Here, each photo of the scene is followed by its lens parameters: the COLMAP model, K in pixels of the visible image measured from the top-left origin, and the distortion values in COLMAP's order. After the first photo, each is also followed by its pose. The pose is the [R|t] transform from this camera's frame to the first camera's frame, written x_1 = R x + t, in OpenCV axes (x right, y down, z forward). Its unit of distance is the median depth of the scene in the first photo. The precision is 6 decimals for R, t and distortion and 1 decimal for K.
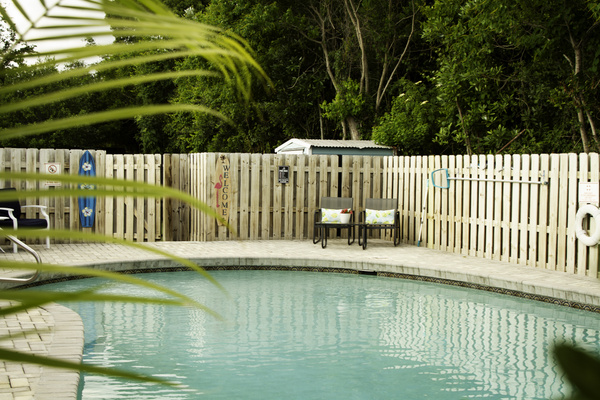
lens RADIAL K [[890.0, 0, 299.4], [0, 890.0, 201.1], [0, 0, 1]] dist [0.002073, 0.000000]
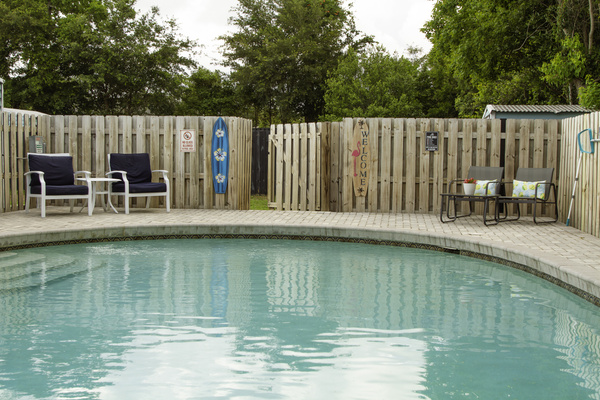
lens RADIAL K [[840.6, 0, 298.8], [0, 840.6, 199.3], [0, 0, 1]] dist [0.035547, 0.000000]
pose [[0.876711, 0.023197, -0.480457, 0.278526], [-0.019177, 0.999728, 0.013274, 0.020335], [0.480634, -0.002424, 0.876918, 0.196922]]
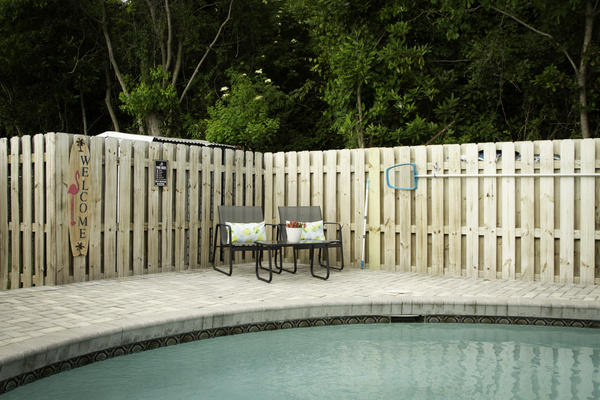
lens RADIAL K [[642.4, 0, 303.5], [0, 642.4, 196.9], [0, 0, 1]] dist [-0.073177, 0.000000]
pose [[0.833194, -0.009113, 0.552905, -0.196773], [0.029093, 0.999202, -0.027372, 0.003898], [-0.552215, 0.038892, 0.832794, 0.556183]]
